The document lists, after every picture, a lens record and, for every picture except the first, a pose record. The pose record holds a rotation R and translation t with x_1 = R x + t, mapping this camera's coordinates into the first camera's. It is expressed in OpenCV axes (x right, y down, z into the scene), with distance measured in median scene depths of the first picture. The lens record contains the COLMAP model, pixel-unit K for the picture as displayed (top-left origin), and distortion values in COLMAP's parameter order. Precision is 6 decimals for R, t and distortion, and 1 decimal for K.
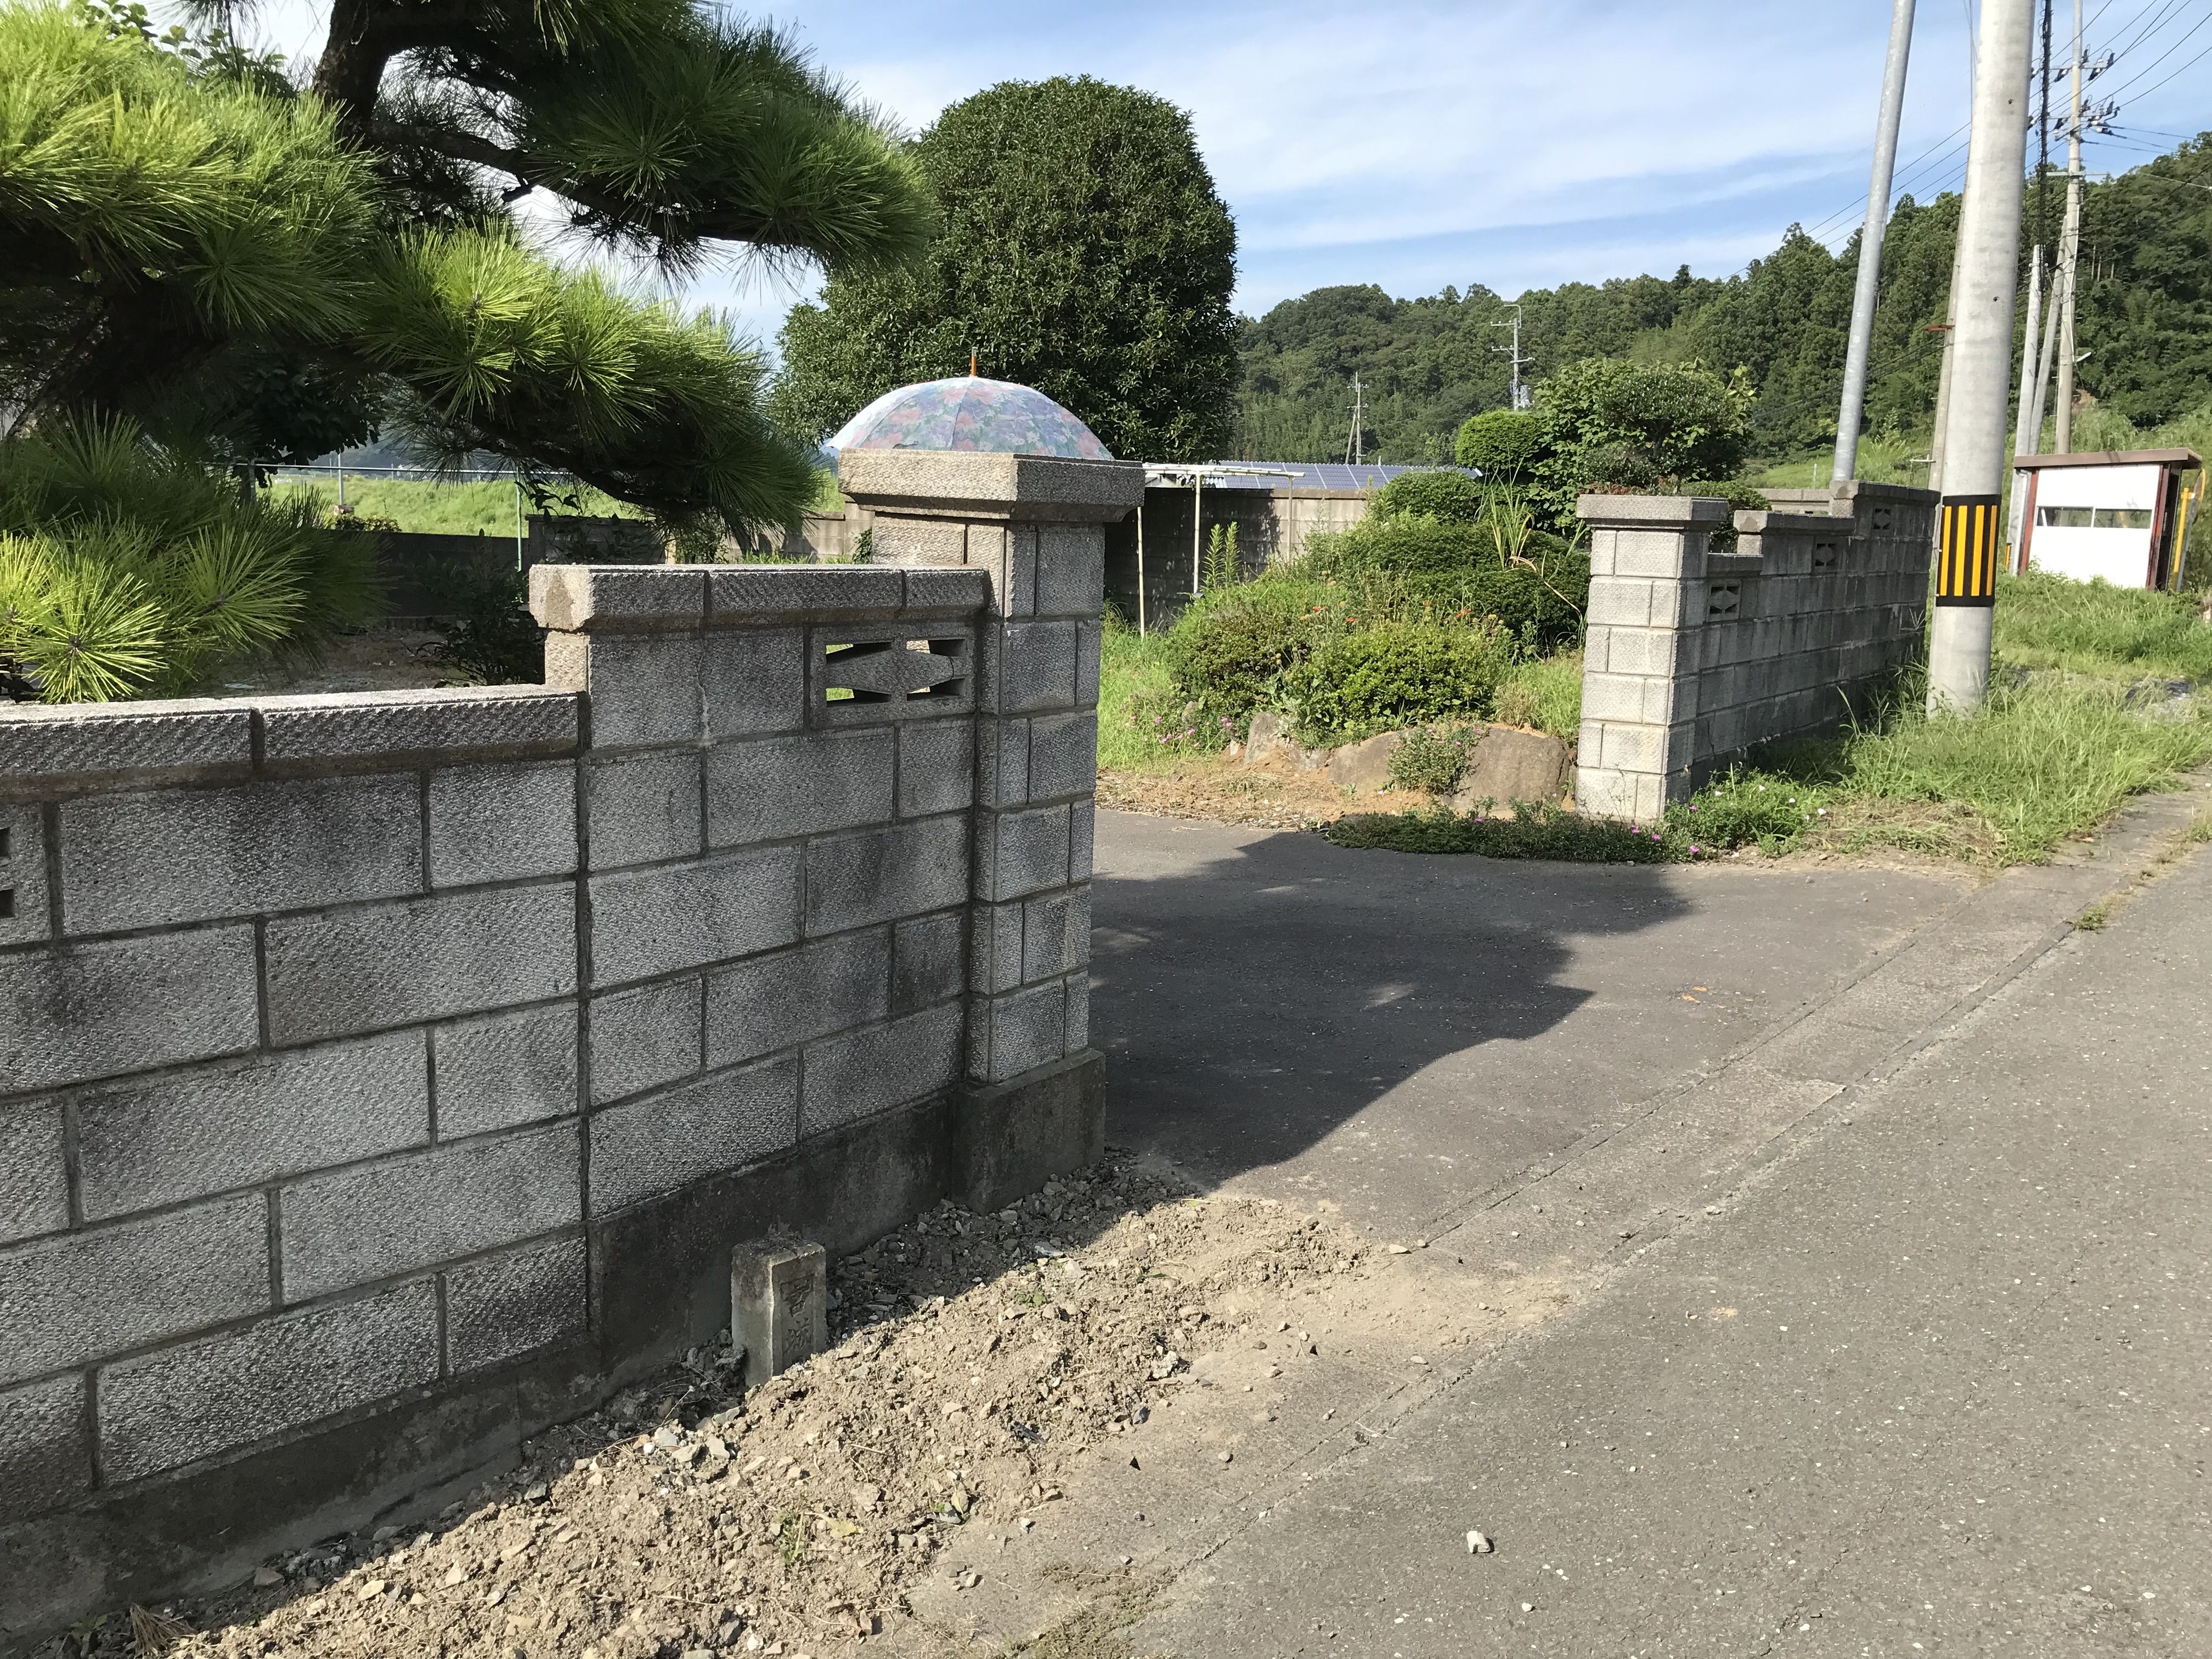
lens RADIAL K [[1816.9, 0, 1107.2], [0, 1816.9, 836.3], [0, 0, 1]] dist [0.048422, -0.054098]
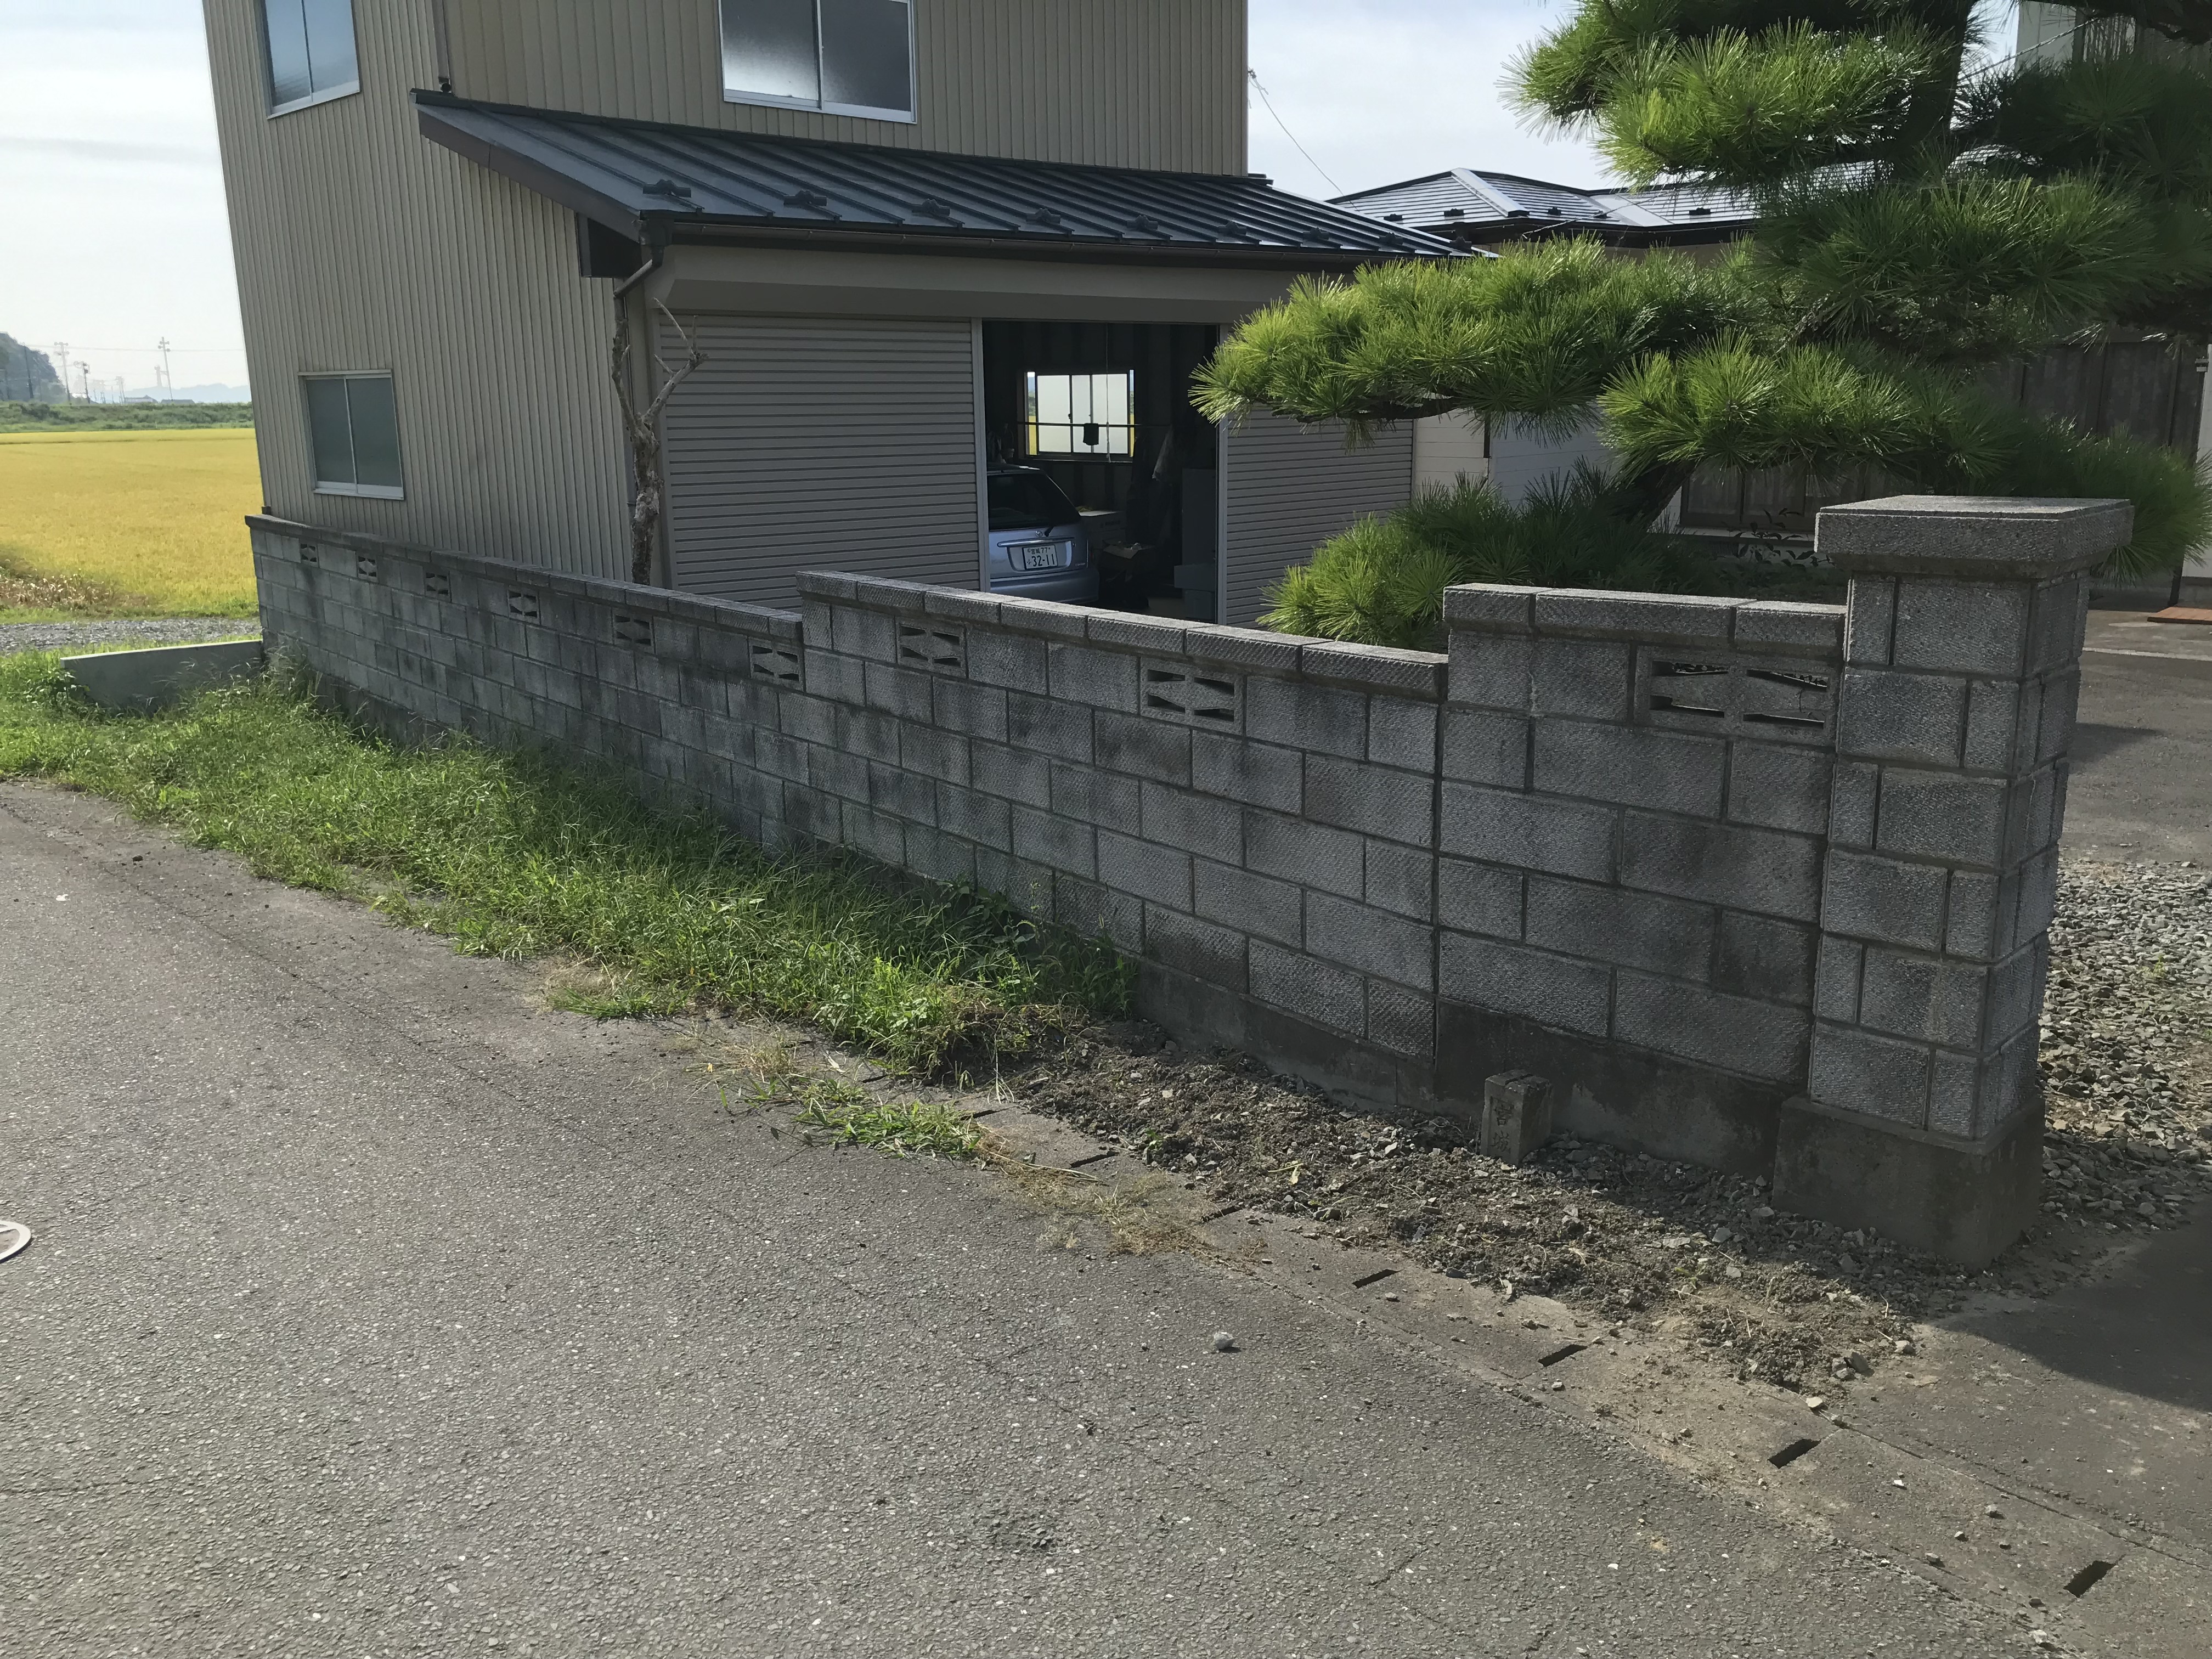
lens RADIAL K [[1816.9, 0, 1107.2], [0, 1816.9, 836.3], [0, 0, 1]] dist [0.048422, -0.054098]
pose [[-0.166454, 0.205701, -0.964355, 1.068994], [-0.152802, 0.960804, 0.231318, -0.207400], [0.974138, 0.185859, -0.128499, 0.764000]]
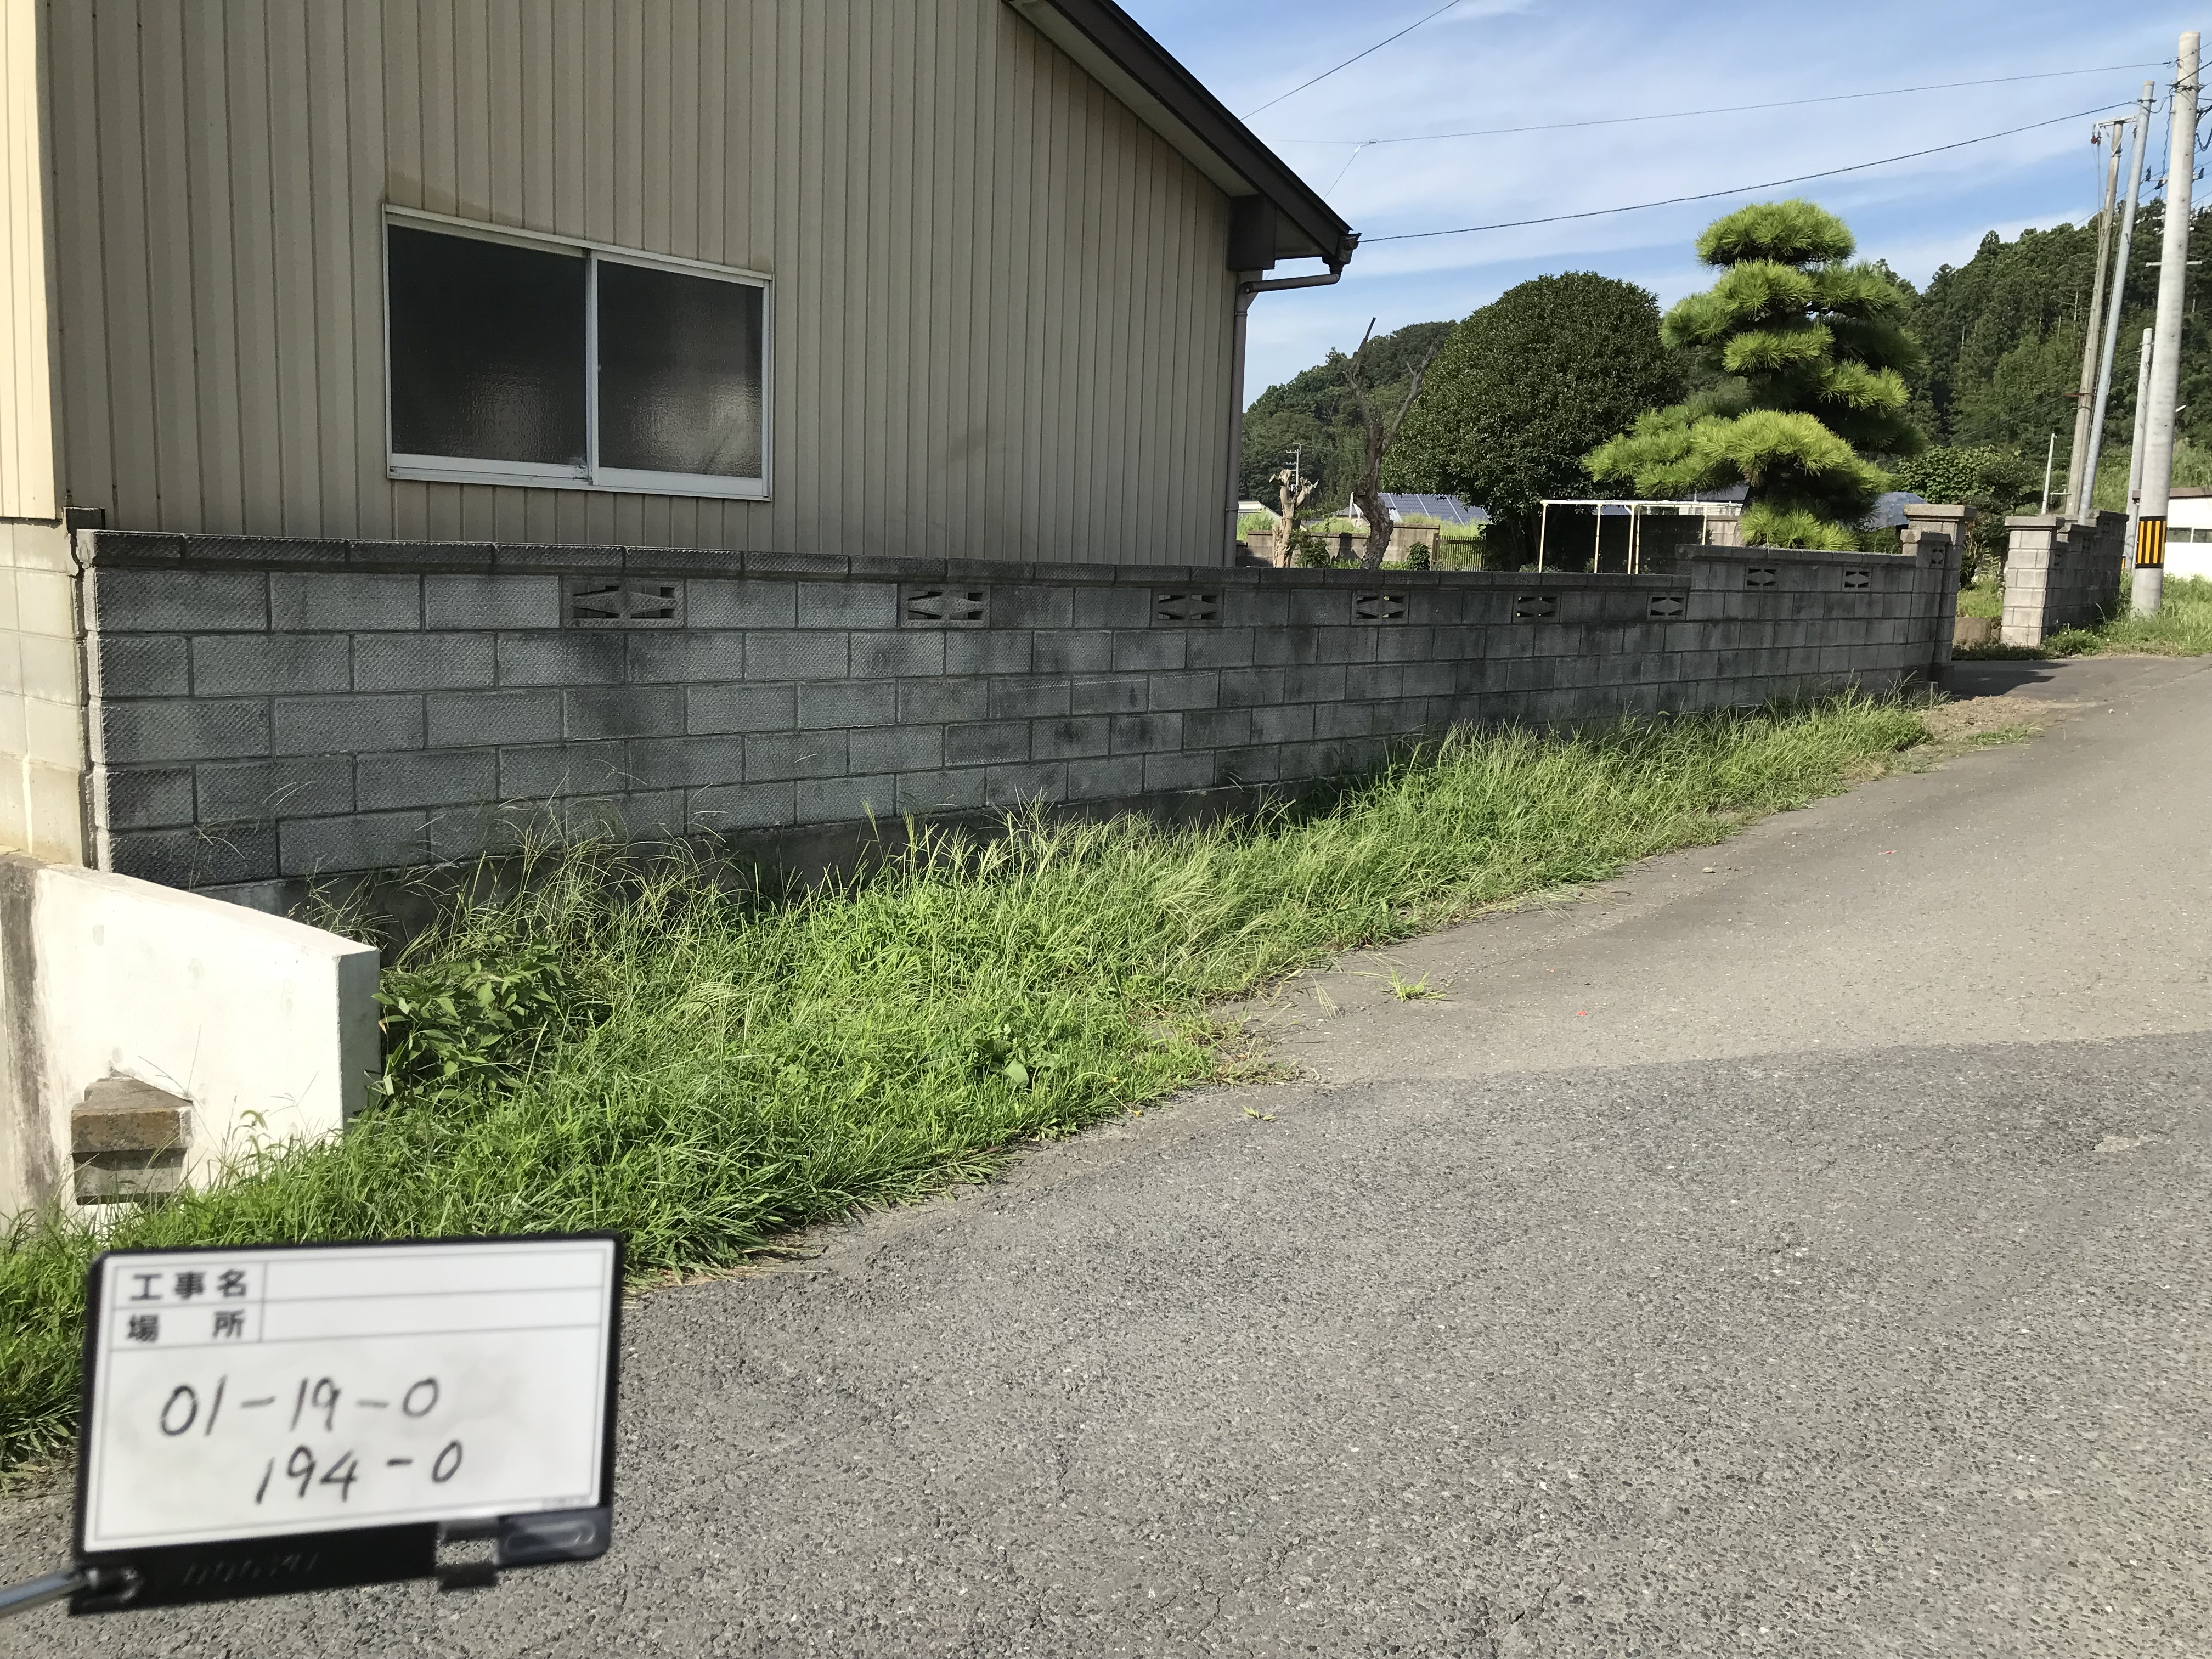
lens RADIAL K [[1794.1, 0, 1100.9], [0, 1794.1, 869.7], [0, 0, 1]] dist [0.056523, -0.071907]
pose [[0.999217, 0.003608, -0.039410, -1.848949], [-0.003480, 0.999988, 0.003309, 0.616964], [0.039421, -0.003169, 0.999218, -3.213920]]
